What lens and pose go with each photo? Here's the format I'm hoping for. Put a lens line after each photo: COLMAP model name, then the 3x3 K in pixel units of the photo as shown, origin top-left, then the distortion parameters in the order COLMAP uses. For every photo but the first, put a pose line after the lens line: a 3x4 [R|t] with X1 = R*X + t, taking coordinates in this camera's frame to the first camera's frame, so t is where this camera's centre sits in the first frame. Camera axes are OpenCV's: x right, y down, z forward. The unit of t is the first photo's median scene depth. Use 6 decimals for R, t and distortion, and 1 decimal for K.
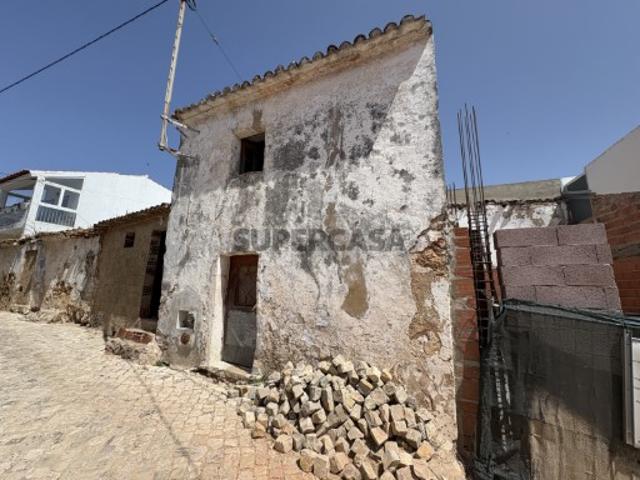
lens RADIAL K [[257.3, 0, 316.7], [0, 257.3, 238.6], [0, 0, 1]] dist [0.000433, 0.000273]
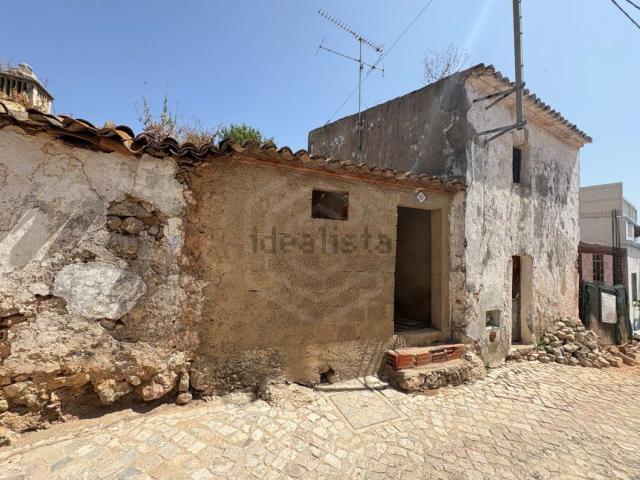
lens RADIAL K [[257.3, 0, 319.9], [0, 257.3, 240.8], [0, 0, 1]] dist [0.000433, 0.000273]
pose [[0.571495, 0.035134, 0.819853, -1.844950], [-0.176365, 0.980995, 0.080900, 0.060480], [-0.801429, -0.190827, 0.566830, 1.104972]]
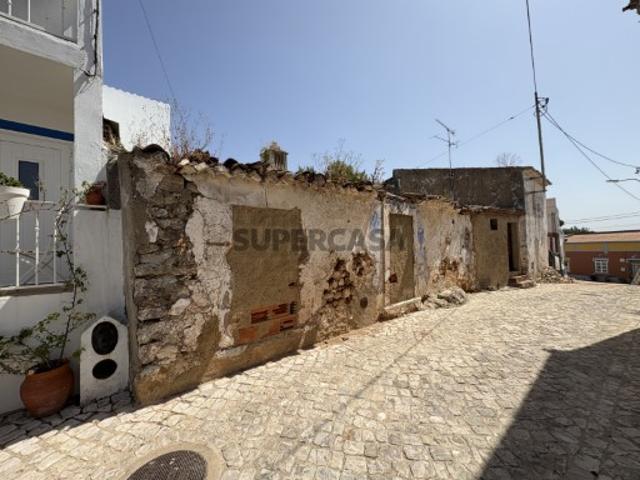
lens RADIAL K [[257.3, 0, 317.2], [0, 257.3, 241.2], [0, 0, 1]] dist [0.000433, 0.000273]
pose [[0.403715, -0.009464, 0.914836, -3.867160], [-0.136742, 0.988090, 0.070566, 0.204964], [-0.904608, -0.153585, 0.397613, 2.062261]]
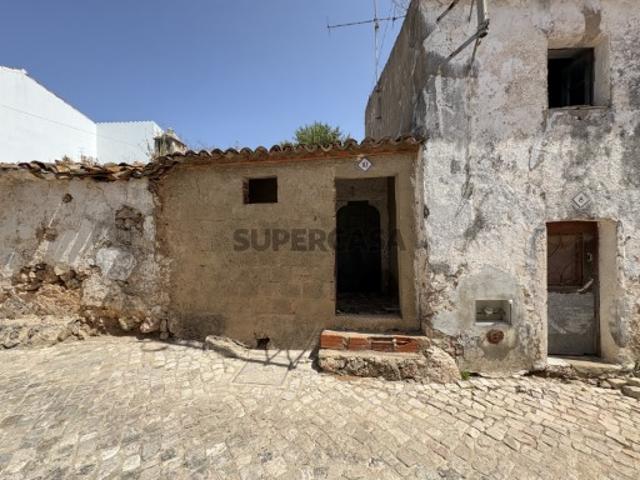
lens RADIAL K [[257.3, 0, 319.9], [0, 257.3, 240.9], [0, 0, 1]] dist [0.000433, 0.000273]
pose [[0.917065, -0.036786, 0.397037, -1.319782], [-0.038852, 0.982754, 0.180792, 0.010484], [-0.396840, -0.181223, 0.899820, 0.625293]]
